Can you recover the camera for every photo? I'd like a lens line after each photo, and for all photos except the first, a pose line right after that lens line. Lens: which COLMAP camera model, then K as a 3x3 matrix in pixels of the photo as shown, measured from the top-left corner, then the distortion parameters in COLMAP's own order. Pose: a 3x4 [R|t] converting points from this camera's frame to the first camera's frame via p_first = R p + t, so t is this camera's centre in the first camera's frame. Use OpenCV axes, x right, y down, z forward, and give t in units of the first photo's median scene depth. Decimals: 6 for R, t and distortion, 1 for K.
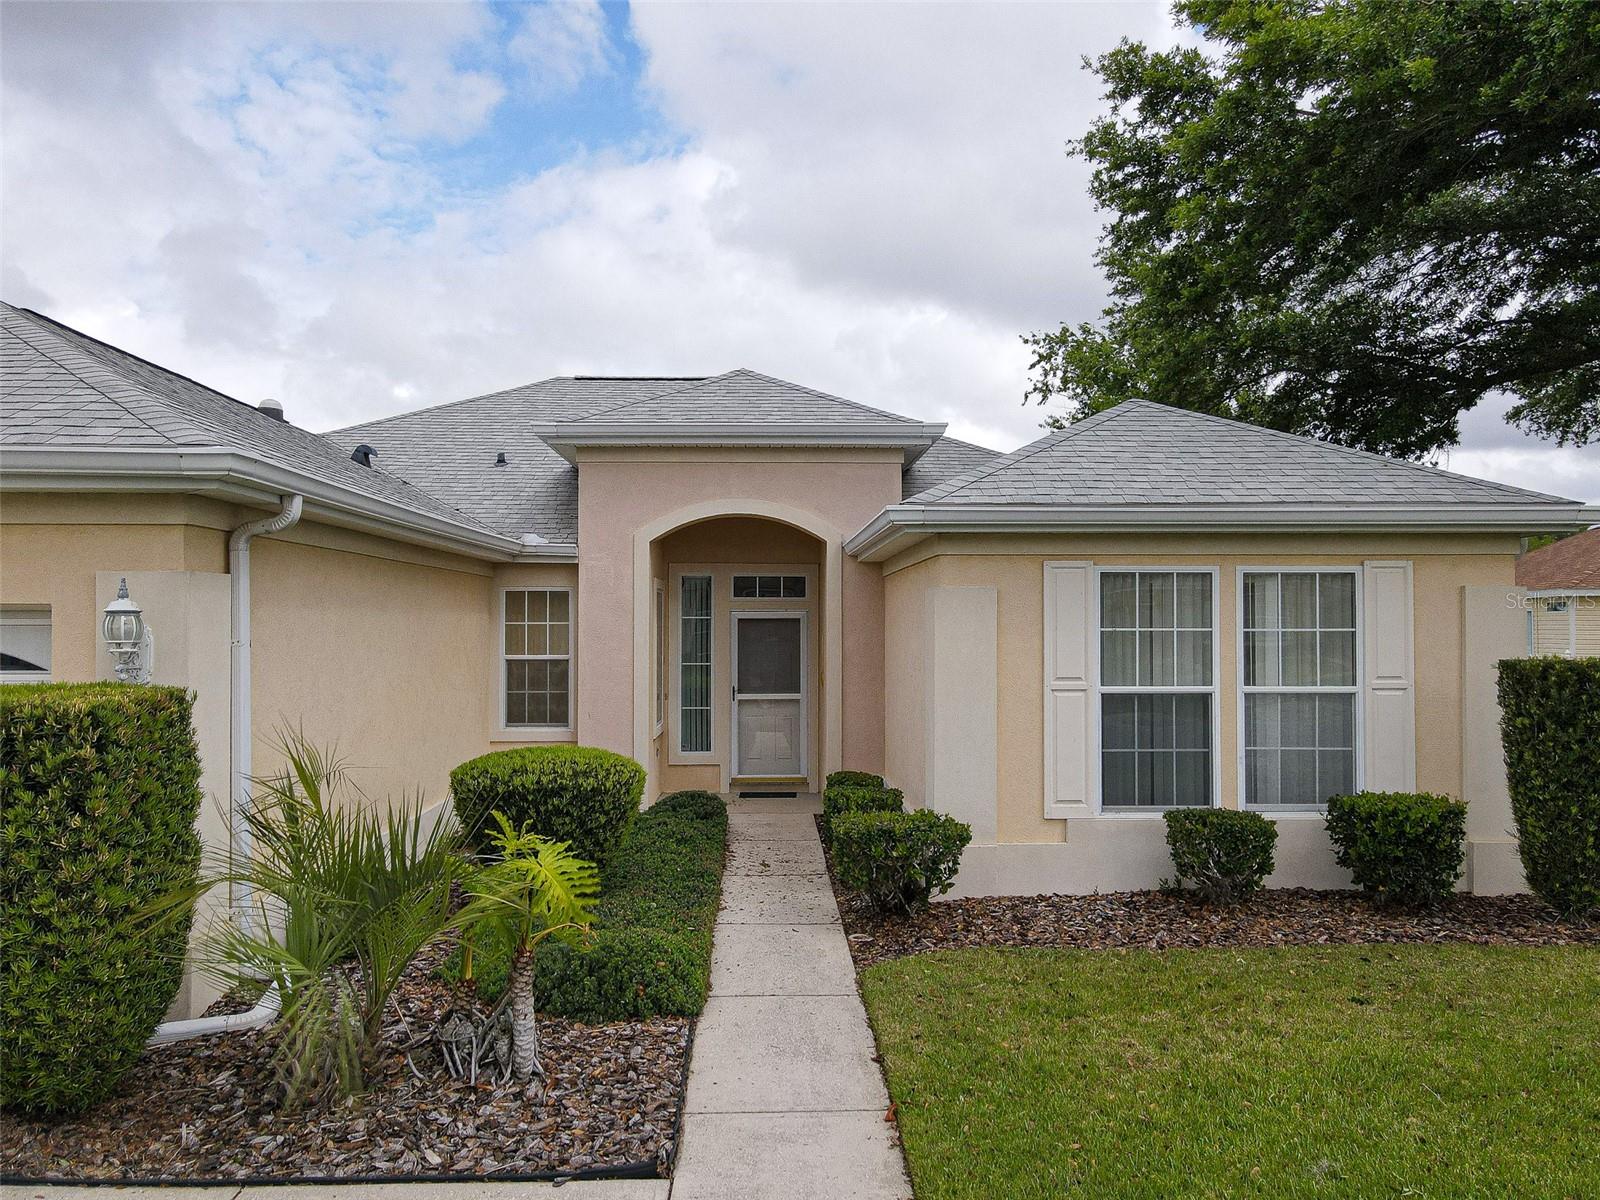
lens RADIAL K [[1172.2, 0, 800.0], [0, 1172.2, 600.0], [0, 0, 1]] dist [0.015665, -0.000761]
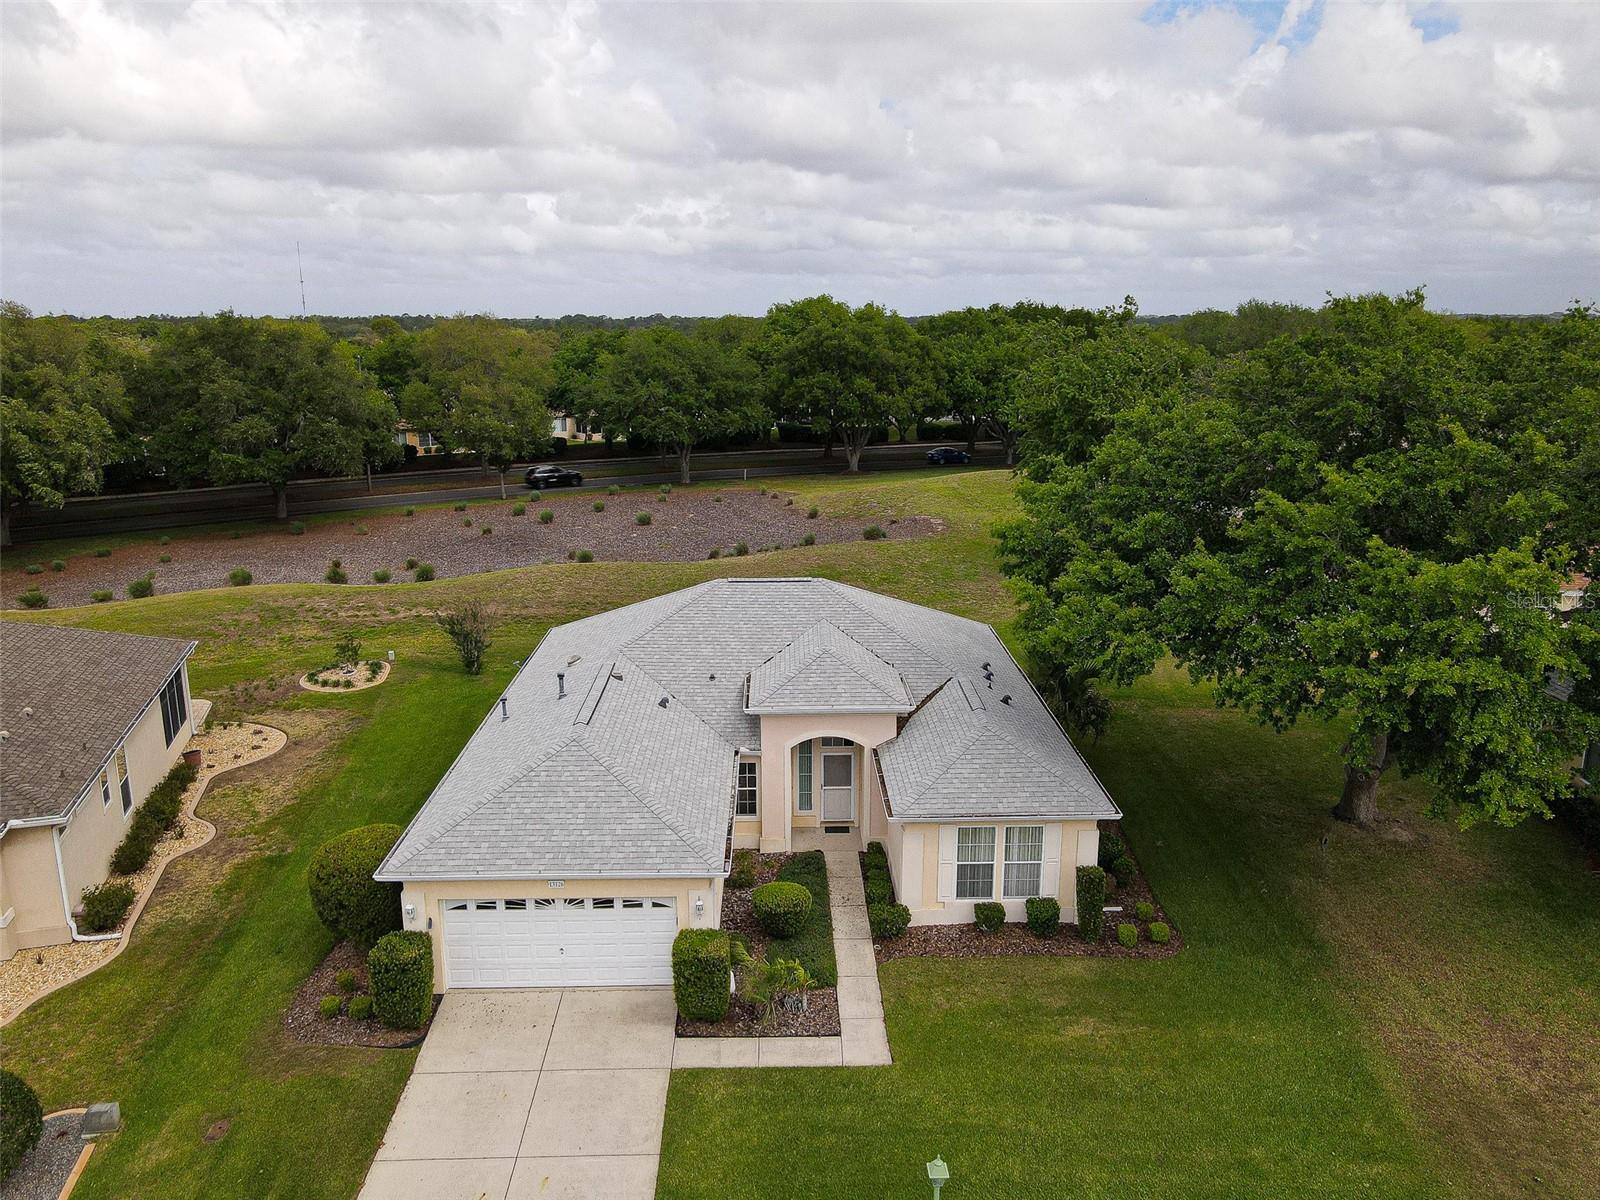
lens RADIAL K [[1174.7, 0, 803.2], [0, 1174.7, 604.8], [0, 0, 1]] dist [0.001027, 0.007962]
pose [[0.999967, 0.000028, -0.008126, -0.118901], [0.002042, 0.967063, 0.254529, -1.354182], [0.007865, -0.254537, 0.967031, -1.790501]]
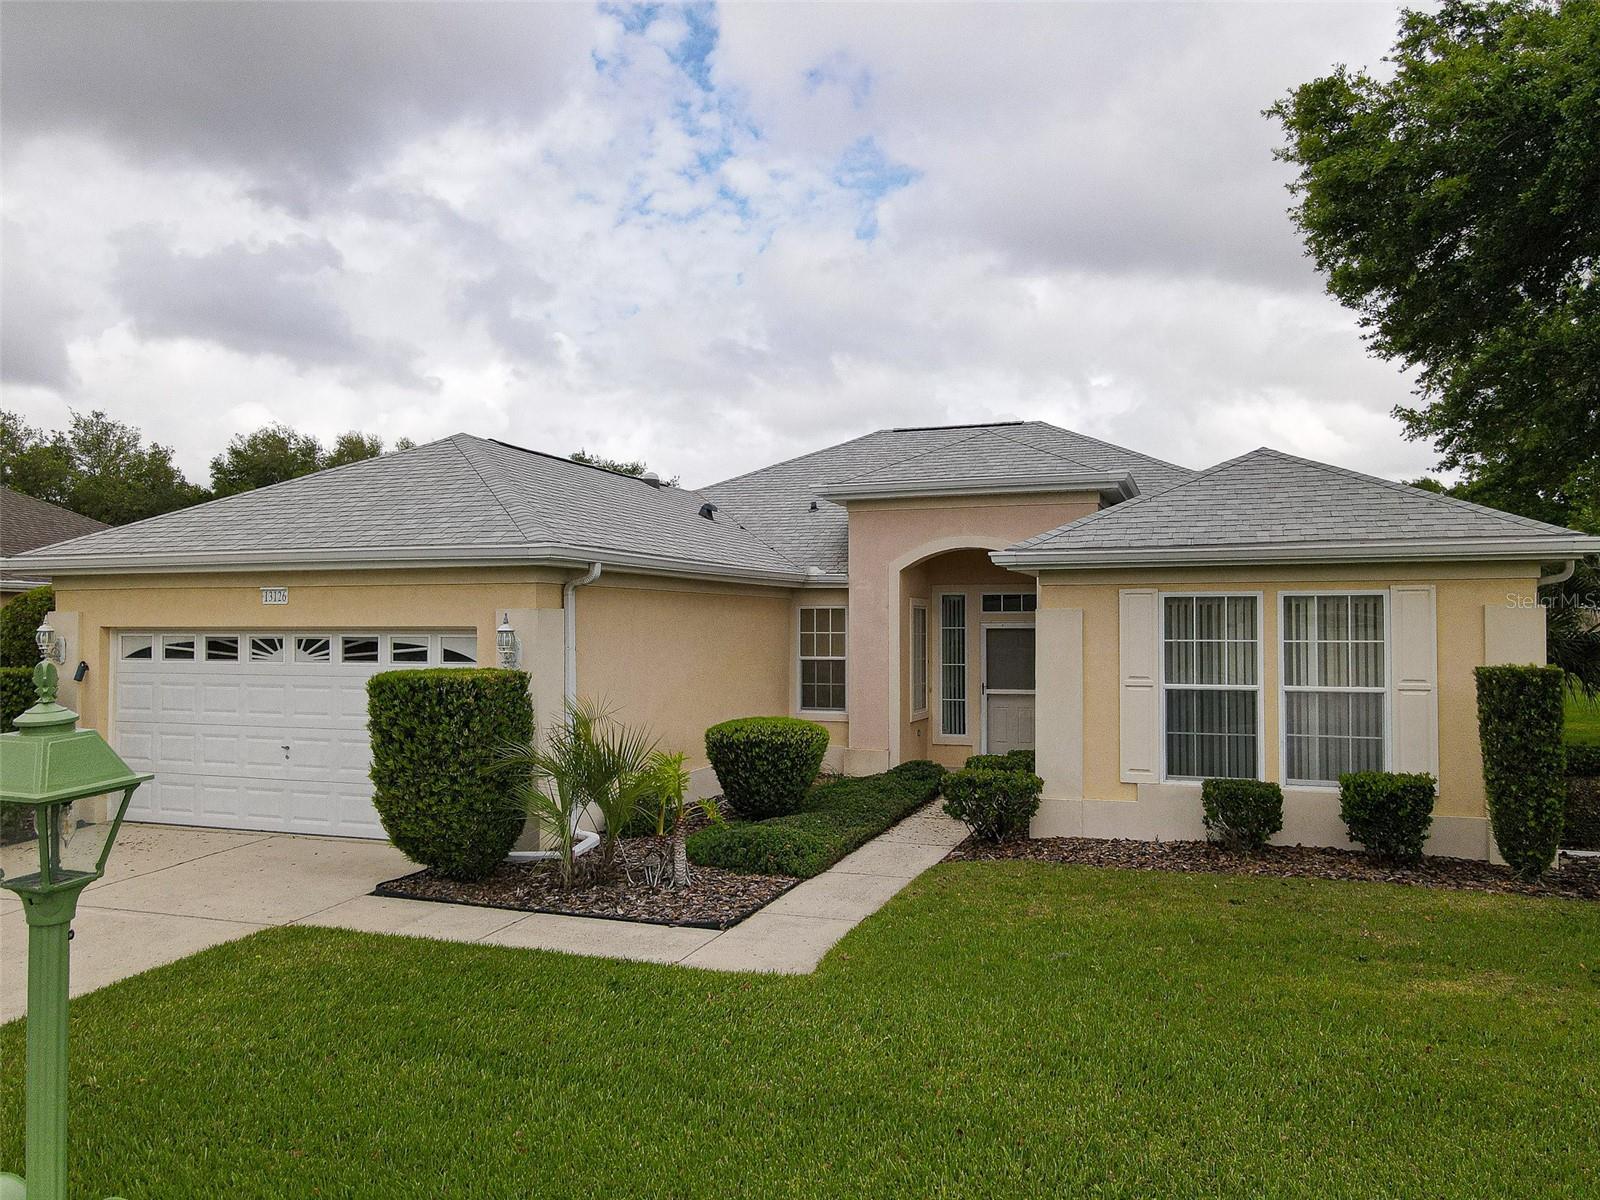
lens RADIAL K [[1174.7, 0, 803.2], [0, 1174.7, 604.8], [0, 0, 1]] dist [0.001027, 0.007962]
pose [[0.929124, -0.007664, -0.369689, 0.367045], [0.008349, 0.999965, 0.000255, -0.018608], [0.369674, -0.003323, 0.929156, -0.369676]]
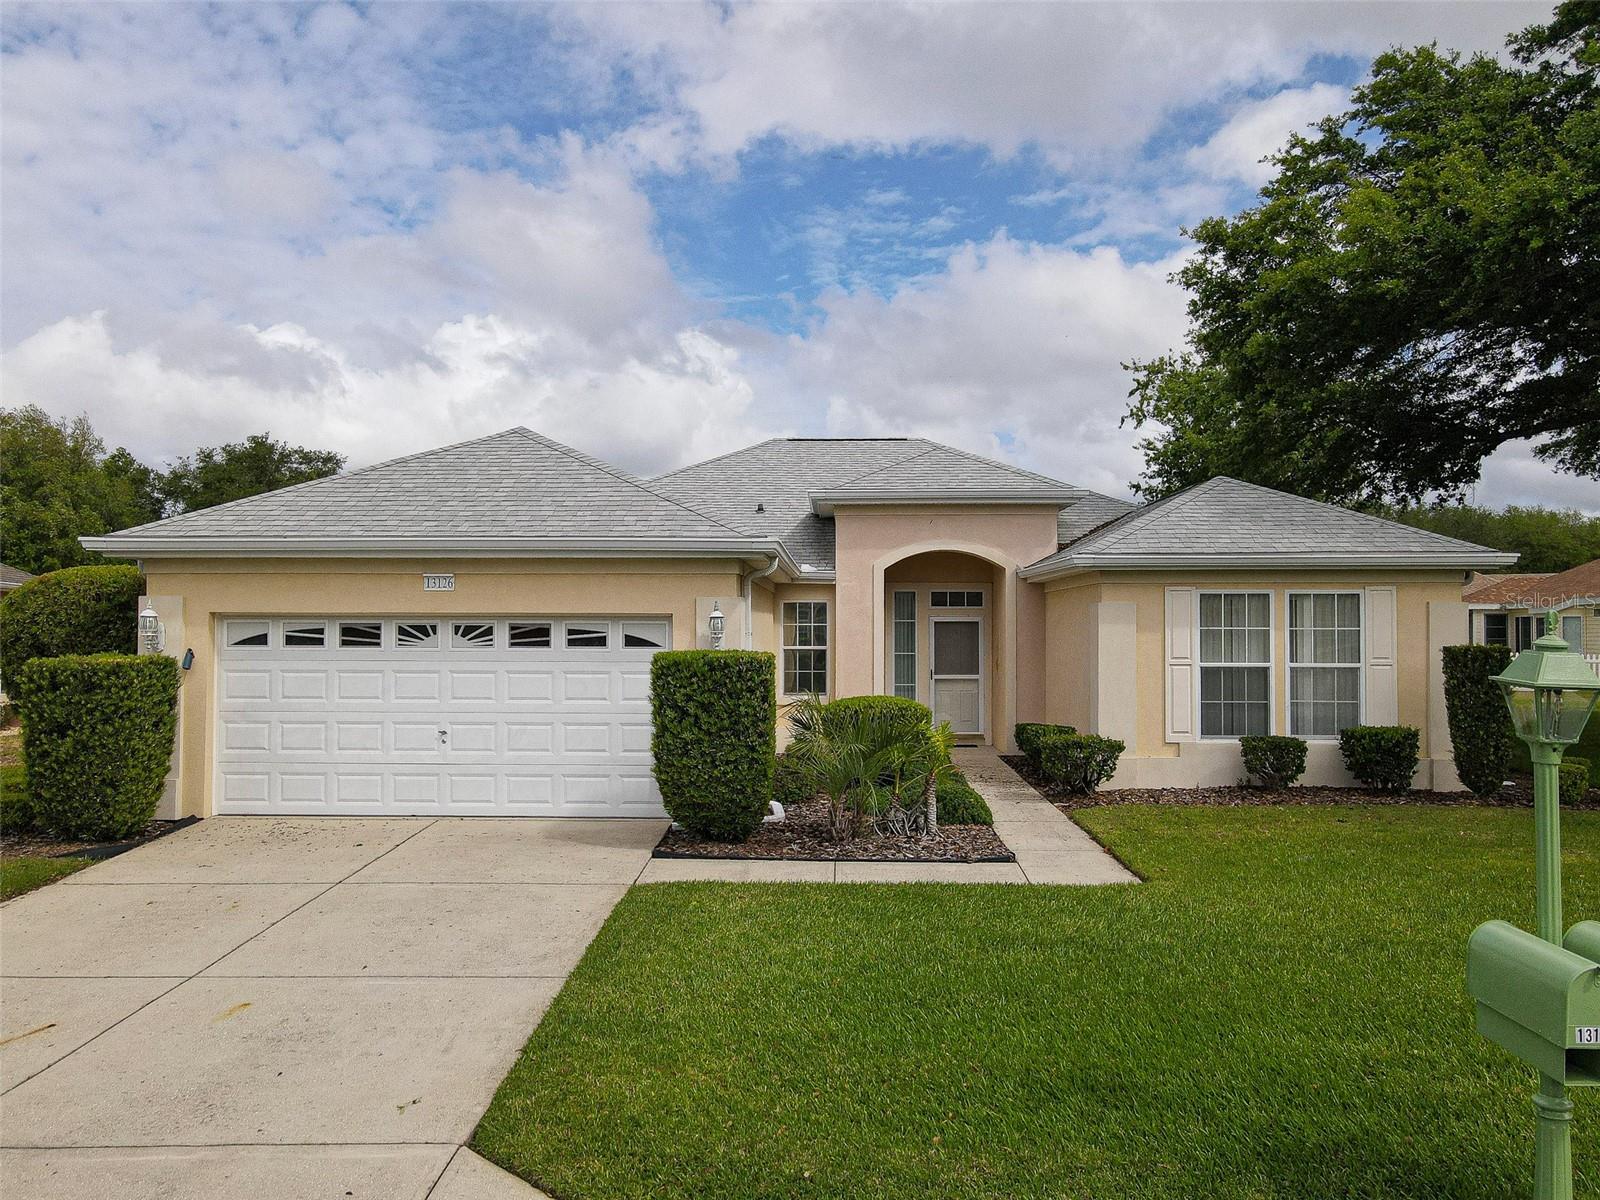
lens RADIAL K [[1165.4, 0, 796.7], [0, 1165.4, 606.1], [0, 0, 1]] dist [0.002513, -0.002193]
pose [[0.997758, 0.000511, -0.066922, -0.199518], [-0.000393, 0.999998, 0.001785, -0.008485], [0.066923, -0.001754, 0.997757, -0.669404]]
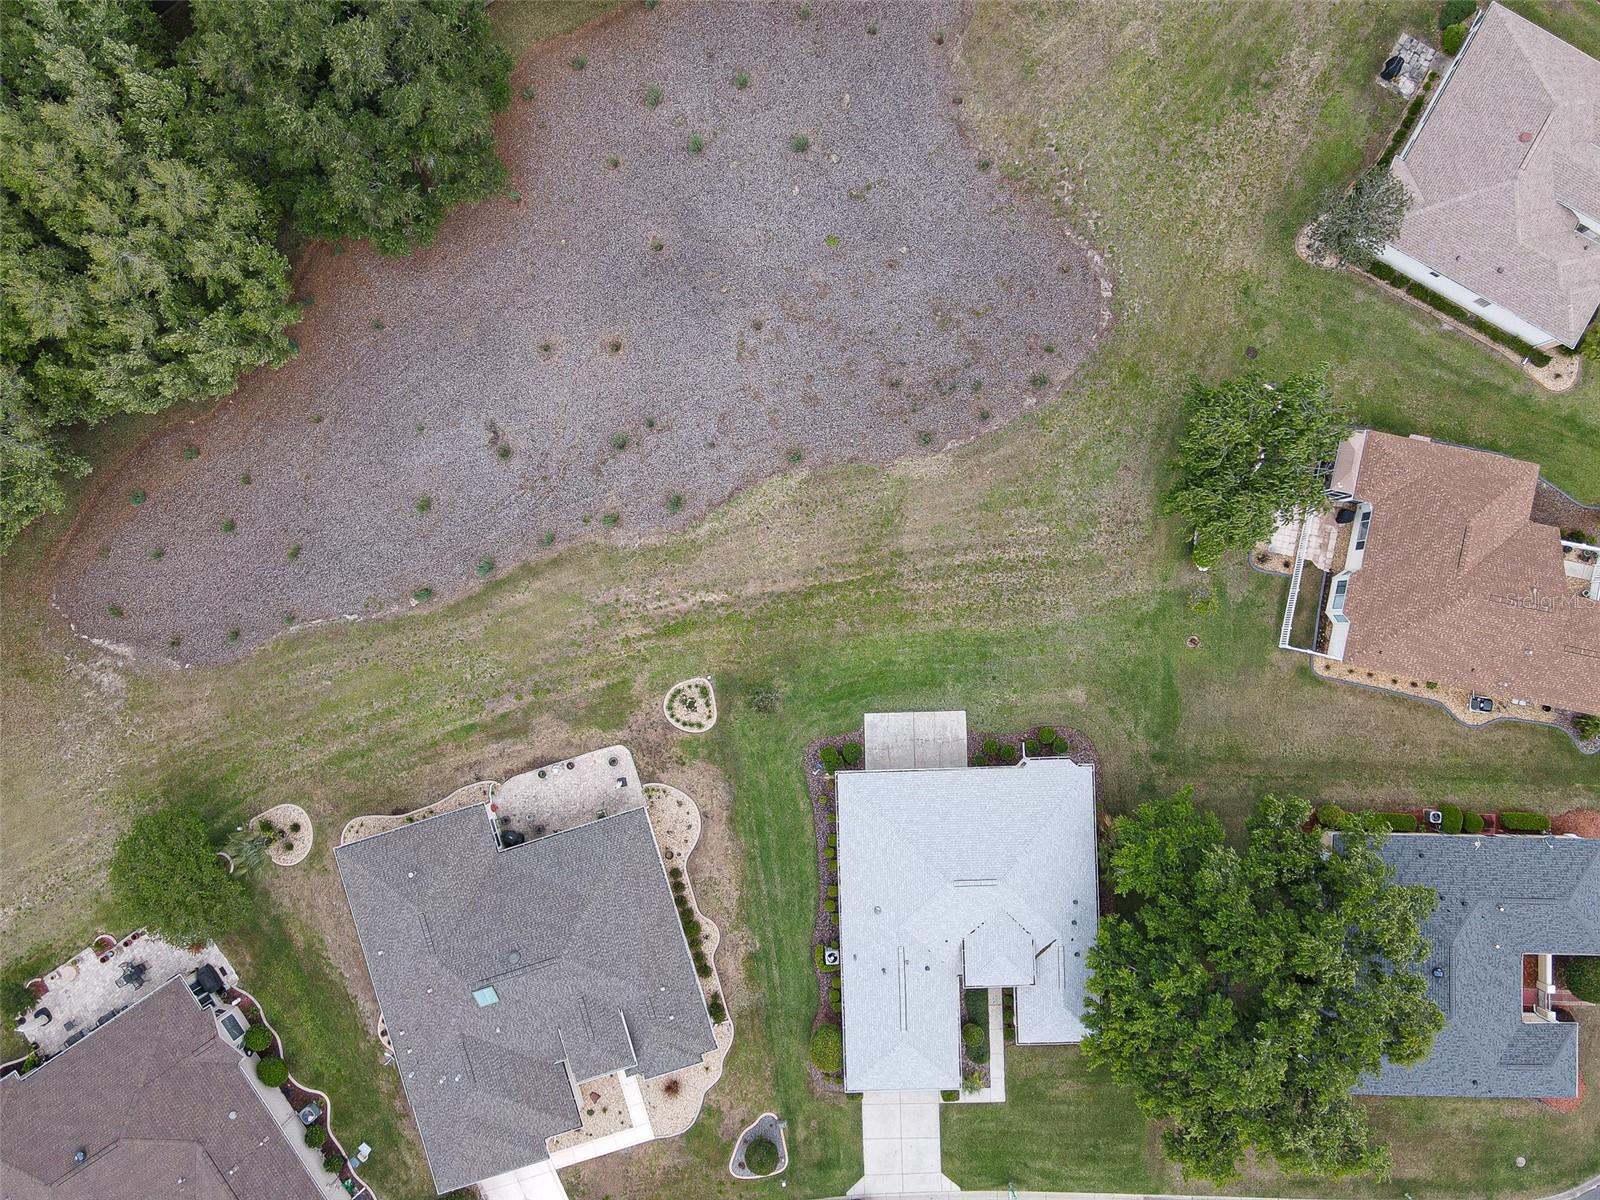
lens RADIAL K [[1236.4, 0, 800.0], [0, 1236.4, 600.0], [0, 0, 1]] dist [-0.014307, 0.097591]
pose [[0.999987, 0.005013, -0.000286, -1.440343], [0.000324, -0.007718, 0.999970, -8.615828], [0.005010, -0.999958, -0.007720, 4.084106]]
